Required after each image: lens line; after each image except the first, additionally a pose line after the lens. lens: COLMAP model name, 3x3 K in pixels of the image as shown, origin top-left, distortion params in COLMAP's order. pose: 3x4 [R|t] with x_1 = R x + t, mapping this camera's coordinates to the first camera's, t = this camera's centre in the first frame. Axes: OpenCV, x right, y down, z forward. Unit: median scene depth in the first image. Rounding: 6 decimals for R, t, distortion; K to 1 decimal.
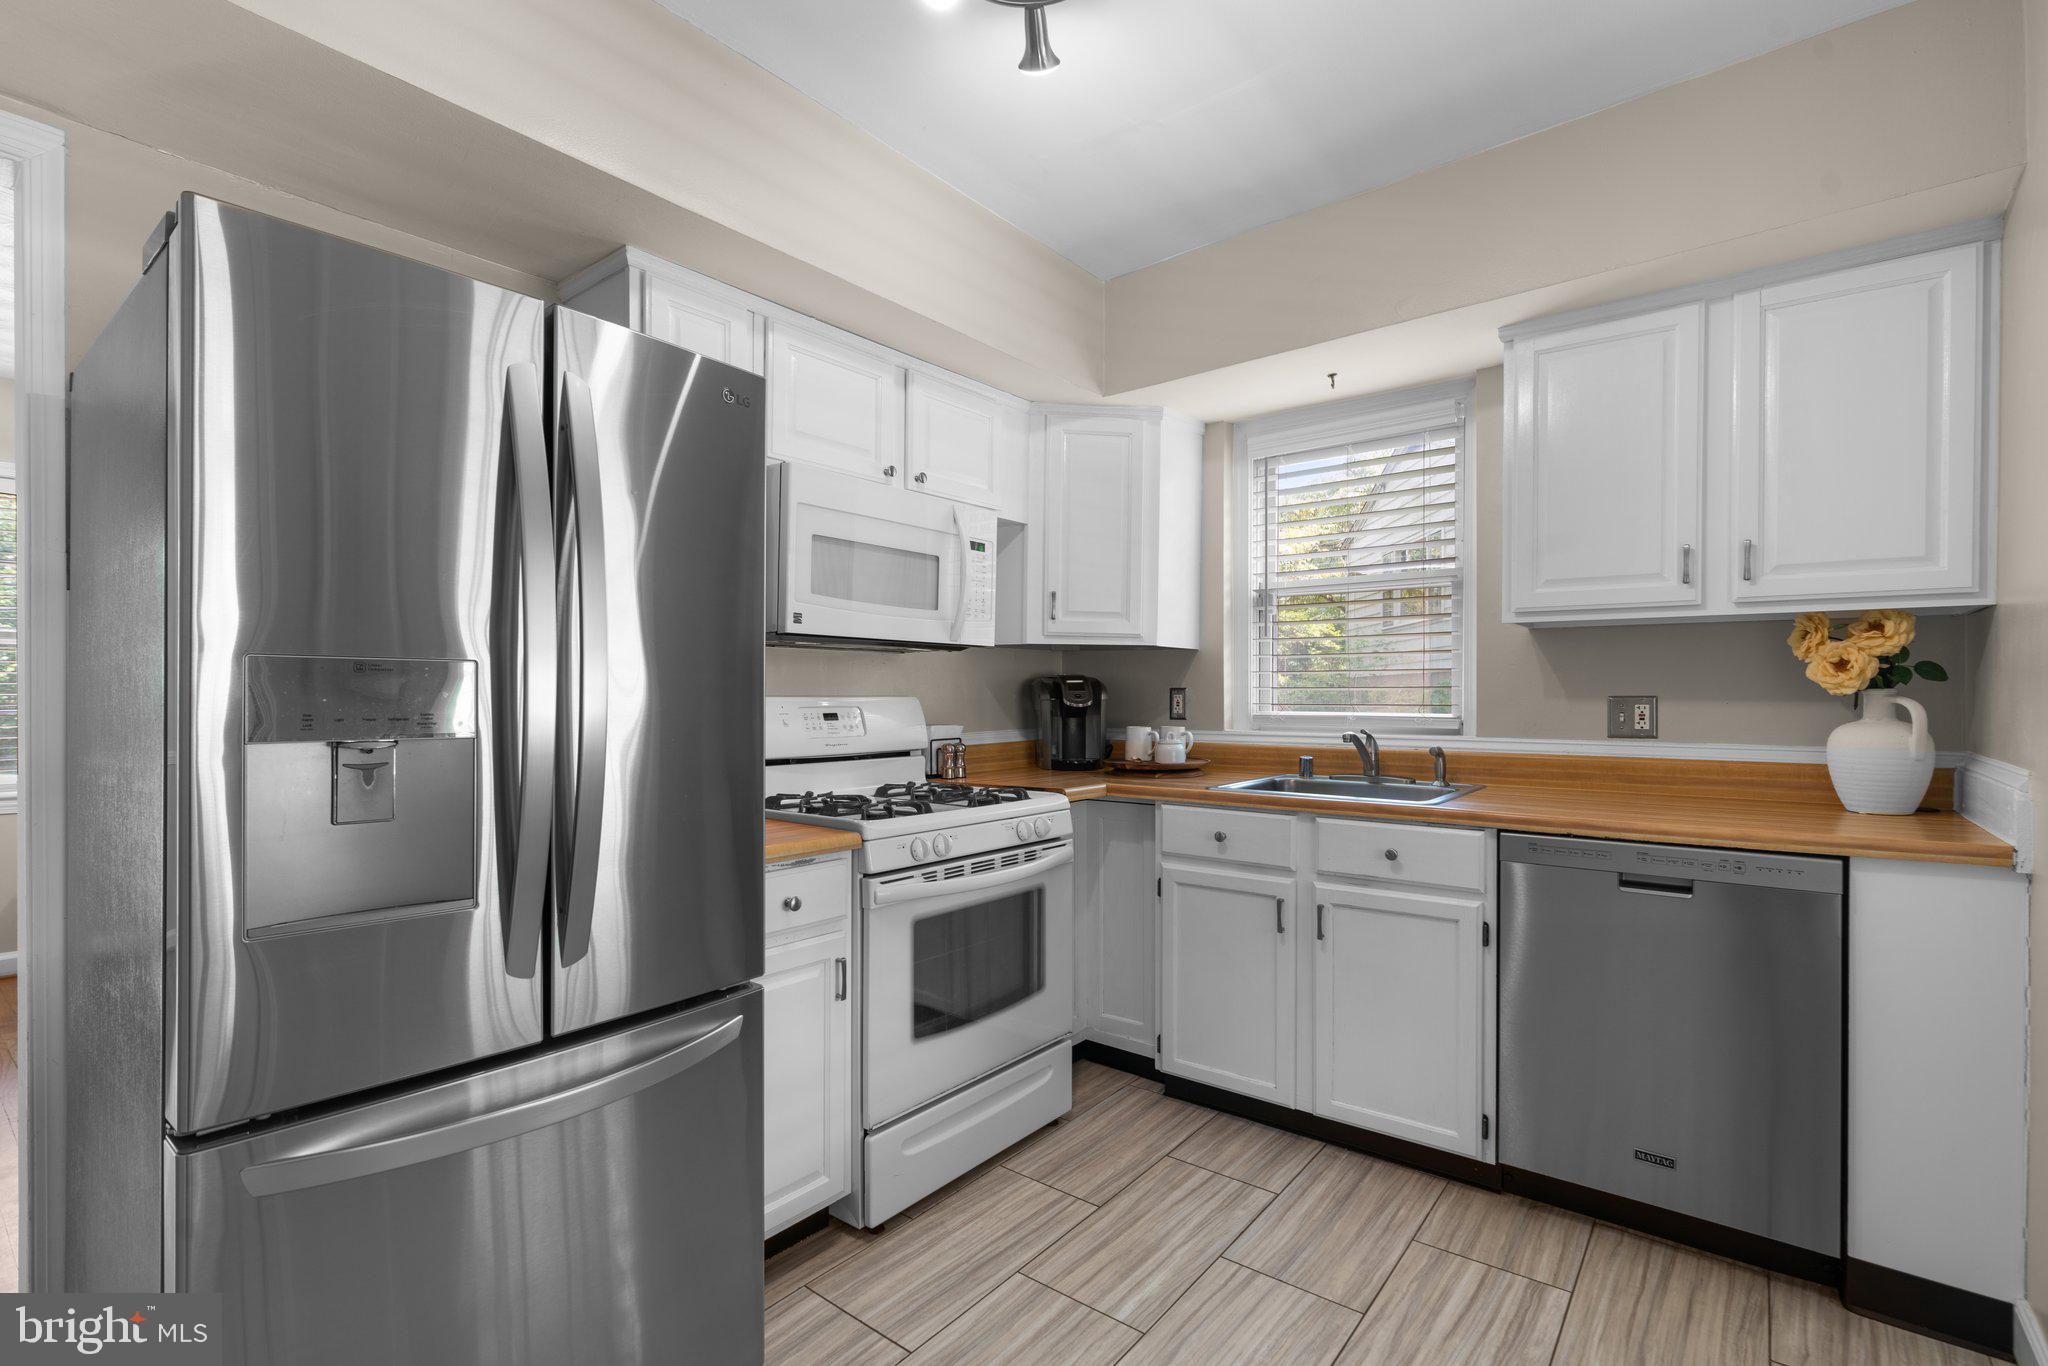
lens RADIAL K [[930.9, 0, 1021.1], [0, 930.9, 690.3], [0, 0, 1]] dist [-0.001916, 0.001117]
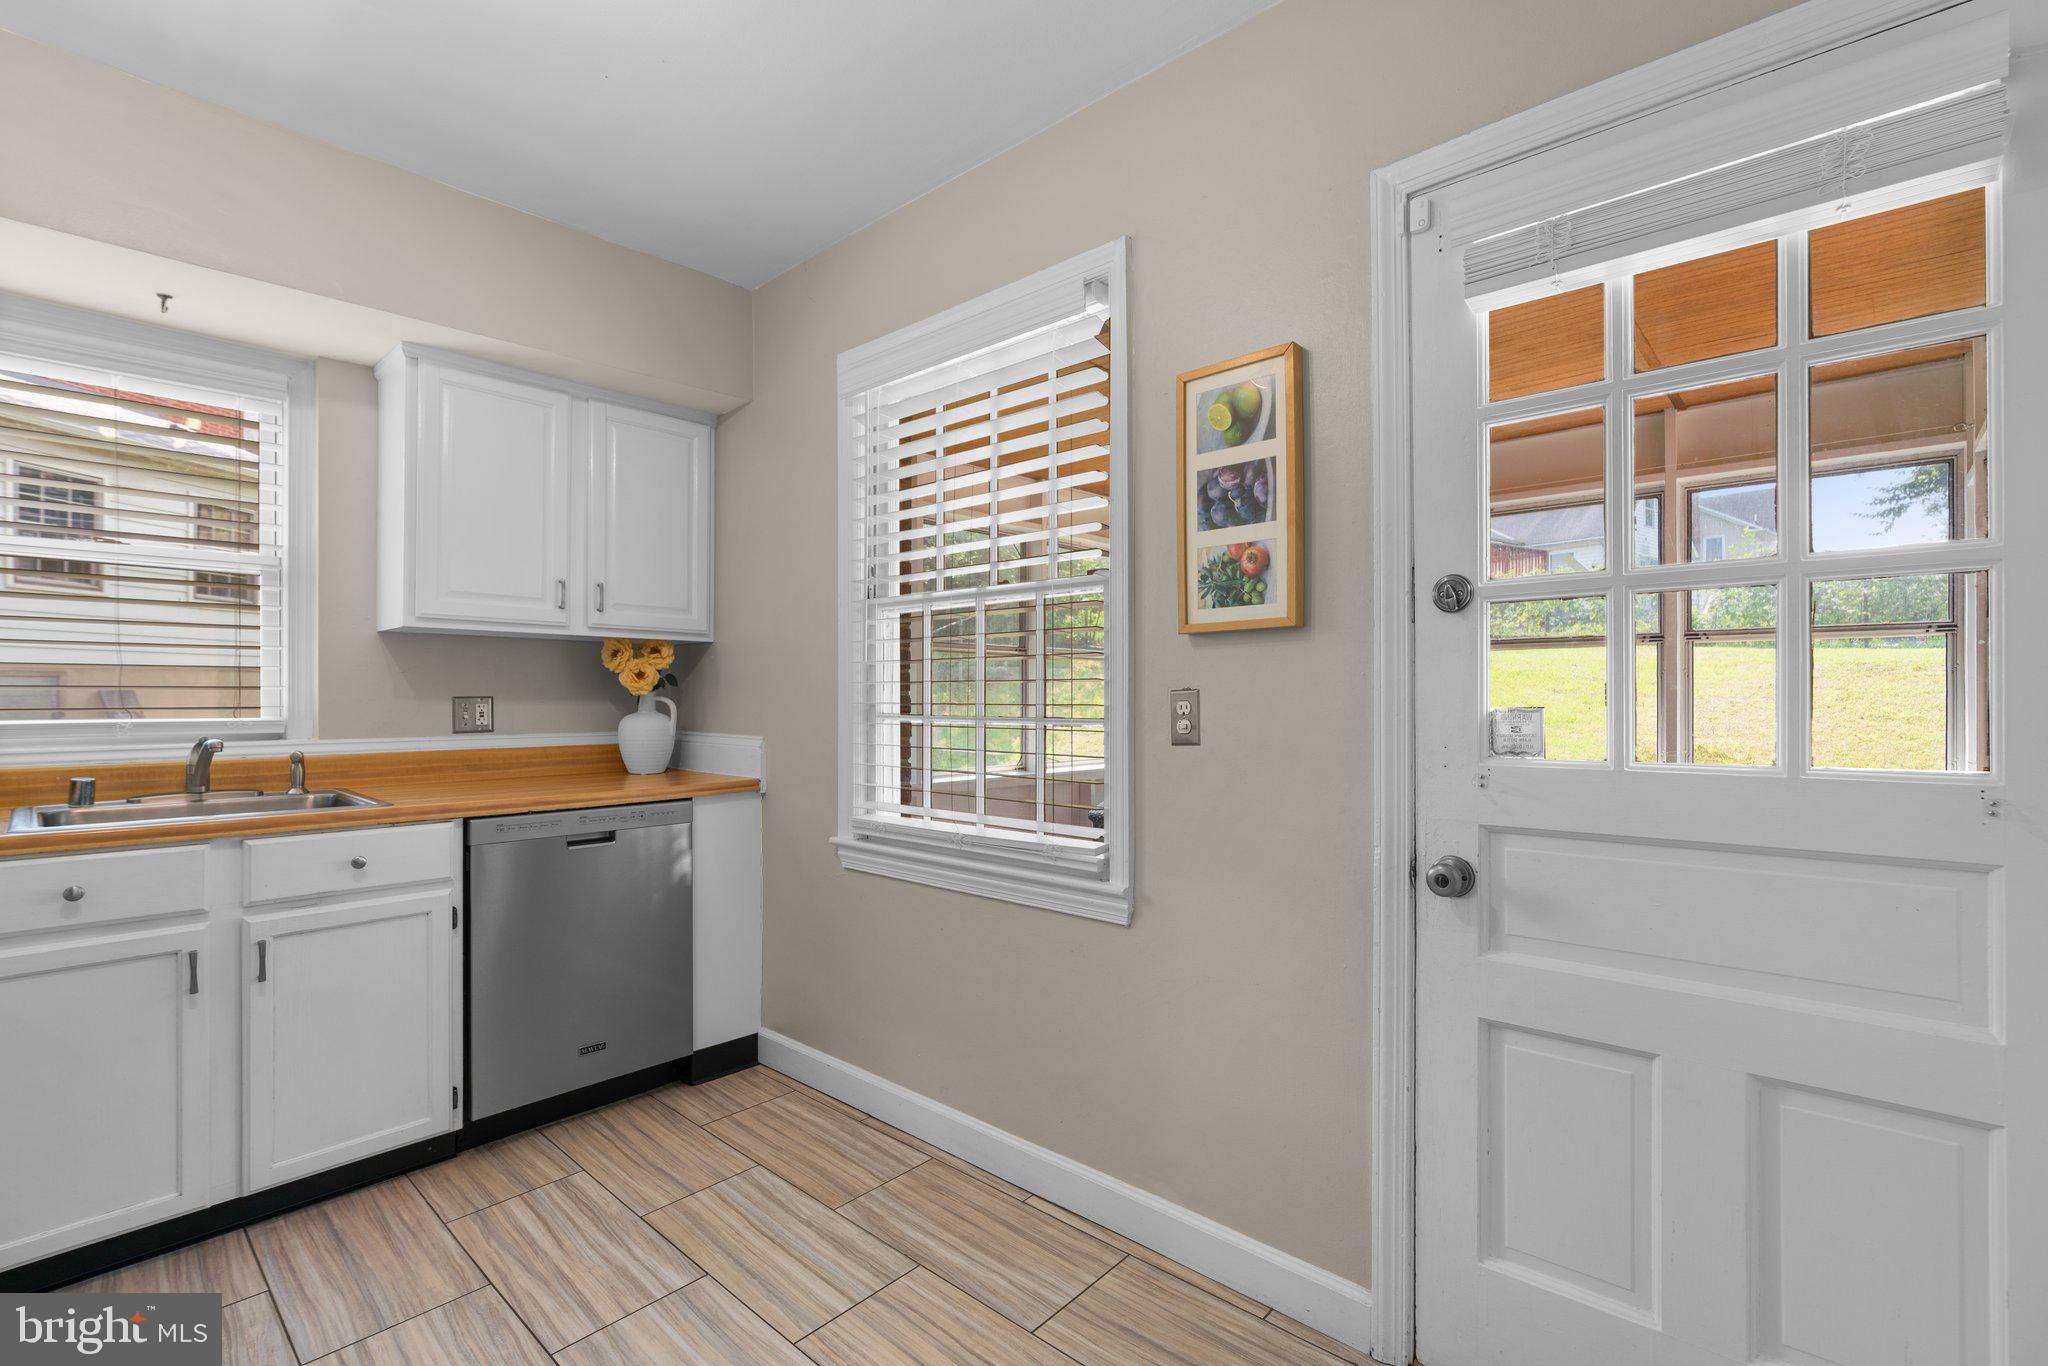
lens RADIAL K [[930.9, 0, 1019.4], [0, 930.9, 693.1], [0, 0, 1]] dist [-0.001916, 0.001117]
pose [[0.076506, 0.006201, 0.997050, -0.527801], [-0.000080, 0.999981, -0.006214, 0.010036], [-0.997069, 0.000396, 0.076505, 0.271379]]
